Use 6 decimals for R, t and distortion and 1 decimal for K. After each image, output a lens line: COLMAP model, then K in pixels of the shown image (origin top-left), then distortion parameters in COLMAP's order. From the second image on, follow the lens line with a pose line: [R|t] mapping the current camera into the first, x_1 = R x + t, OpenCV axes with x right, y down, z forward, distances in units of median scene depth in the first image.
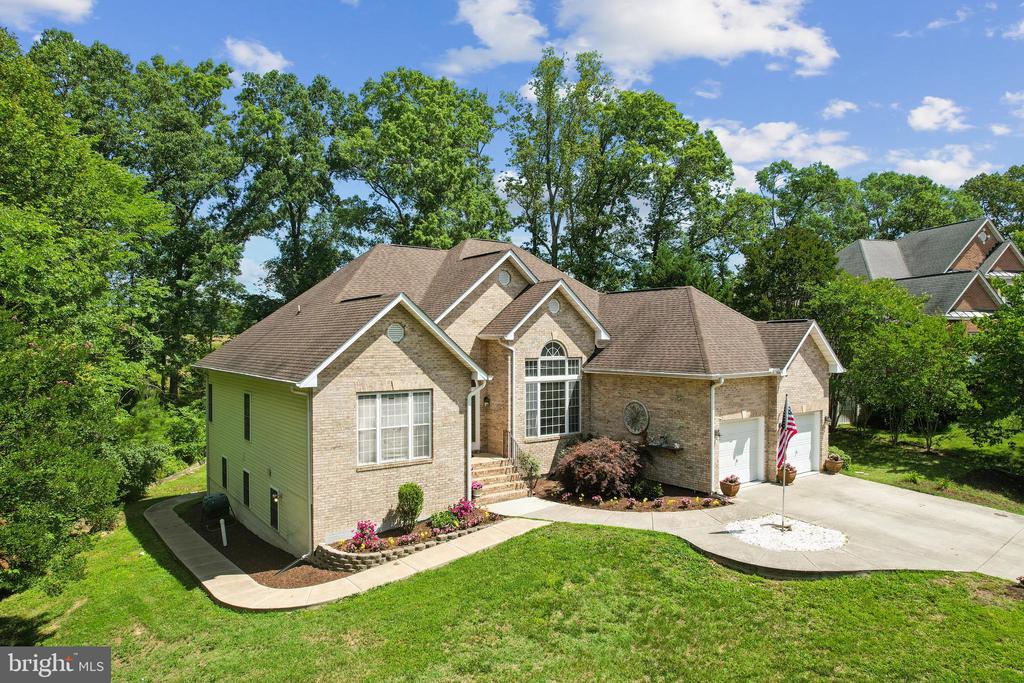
lens RADIAL K [[662.8, 0, 510.0], [0, 662.8, 340.7], [0, 0, 1]] dist [-0.083867, 0.075260]
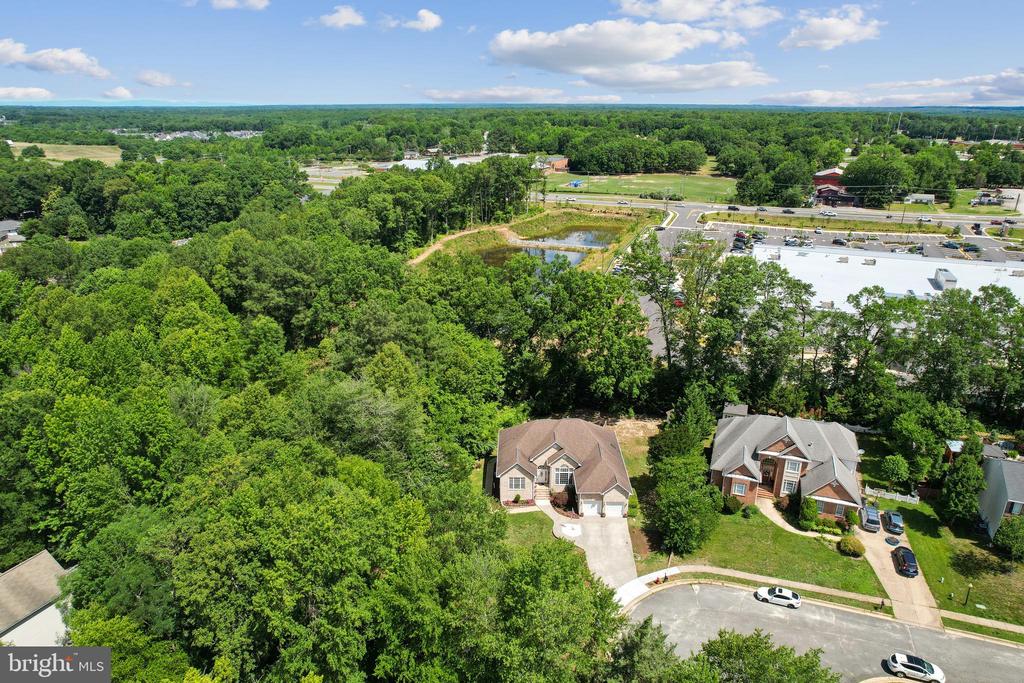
lens RADIAL K [[662.8, 0, 510.0], [0, 662.8, 340.7], [0, 0, 1]] dist [-0.083867, 0.075260]
pose [[0.807223, 0.204644, -0.553635, 2.057160], [0.004600, 0.935763, 0.352600, -2.337839], [0.590229, -0.287174, 0.754428, -2.223471]]
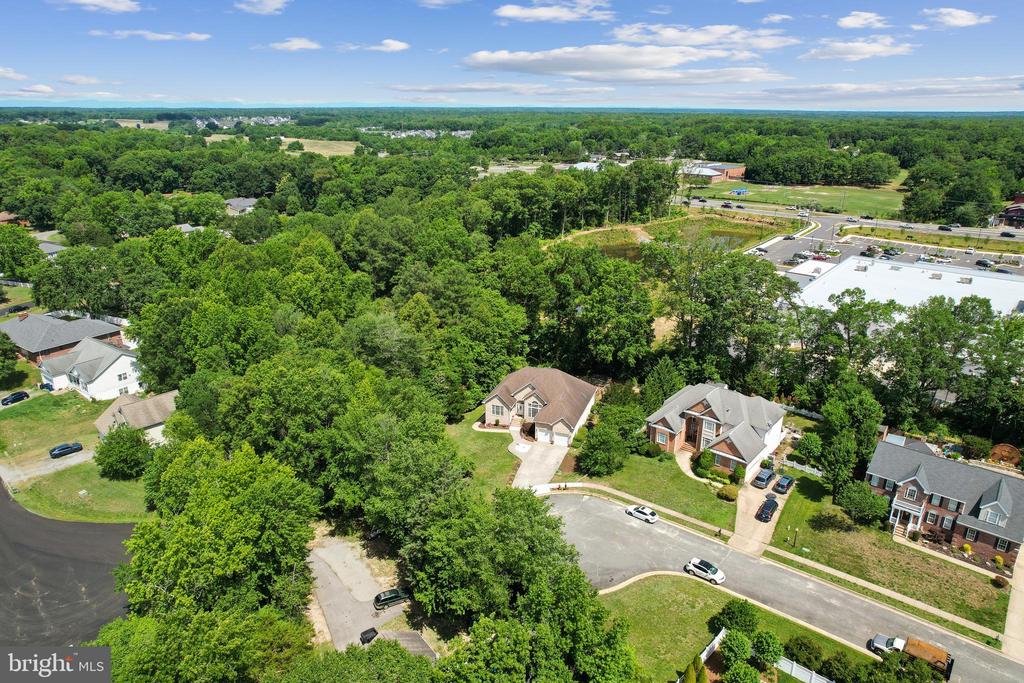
lens RADIAL K [[662.8, 0, 510.0], [0, 662.8, 340.7], [0, 0, 1]] dist [-0.083867, 0.075260]
pose [[0.569800, 0.281379, -0.772110, 4.150491], [0.006001, 0.938104, 0.346302, -2.431079], [0.821761, -0.201956, 0.532843, -1.974981]]
